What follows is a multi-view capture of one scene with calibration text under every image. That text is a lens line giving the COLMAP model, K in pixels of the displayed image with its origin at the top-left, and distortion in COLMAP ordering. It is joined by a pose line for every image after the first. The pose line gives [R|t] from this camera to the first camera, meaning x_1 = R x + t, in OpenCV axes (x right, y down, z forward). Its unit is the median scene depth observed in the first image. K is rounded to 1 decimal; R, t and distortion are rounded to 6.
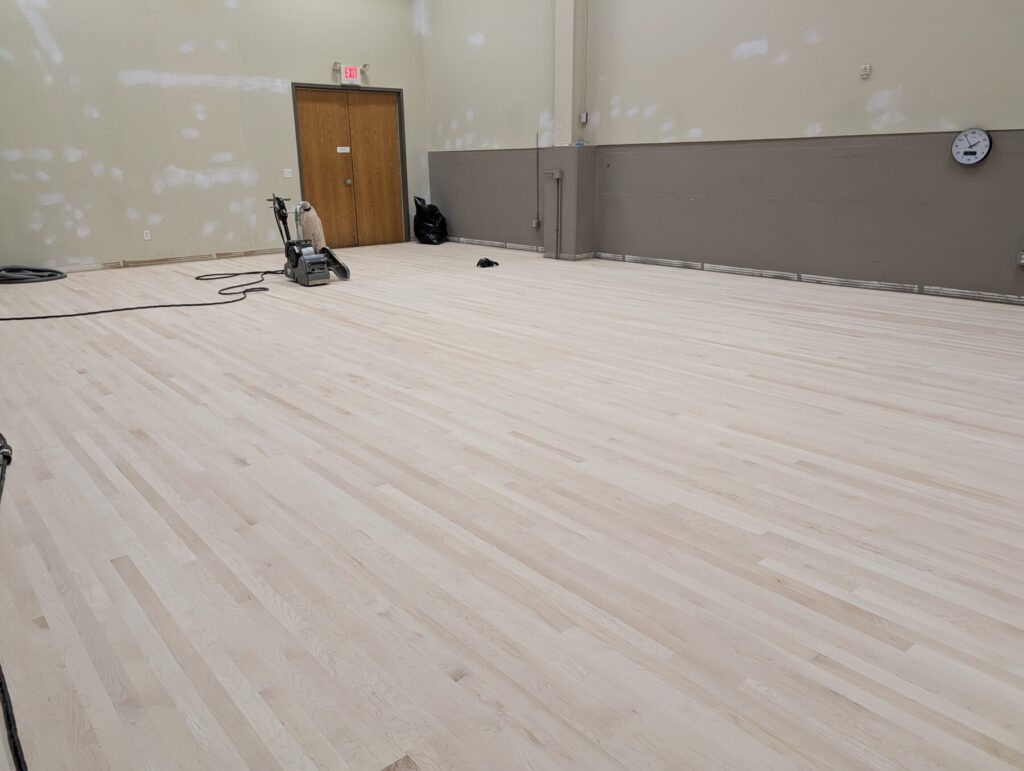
lens RADIAL K [[731.0, 0, 500.9], [0, 731.0, 383.5], [0, 0, 1]] dist [0.030724, -0.029602]
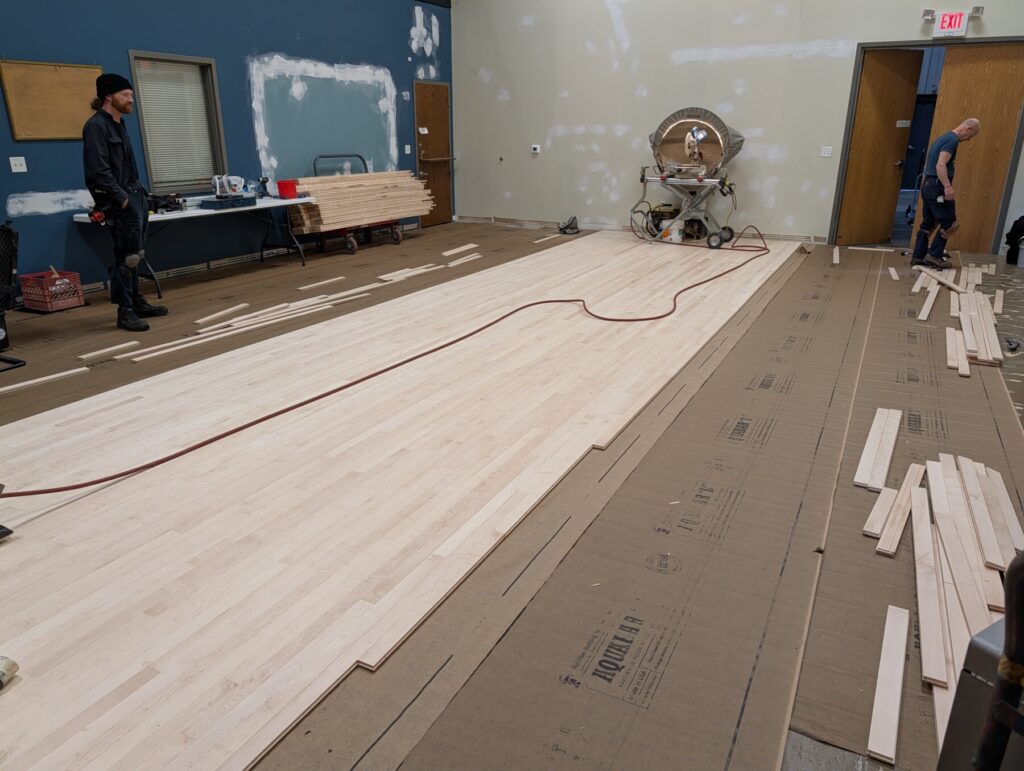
lens RADIAL K [[731.0, 0, 500.9], [0, 731.0, 383.5], [0, 0, 1]] dist [0.030724, -0.029602]
pose [[0.377840, 0.318860, -0.869232, 0.458647], [-0.272444, 0.935552, 0.224761, -0.137290], [0.884879, 0.151893, 0.440360, 0.363810]]
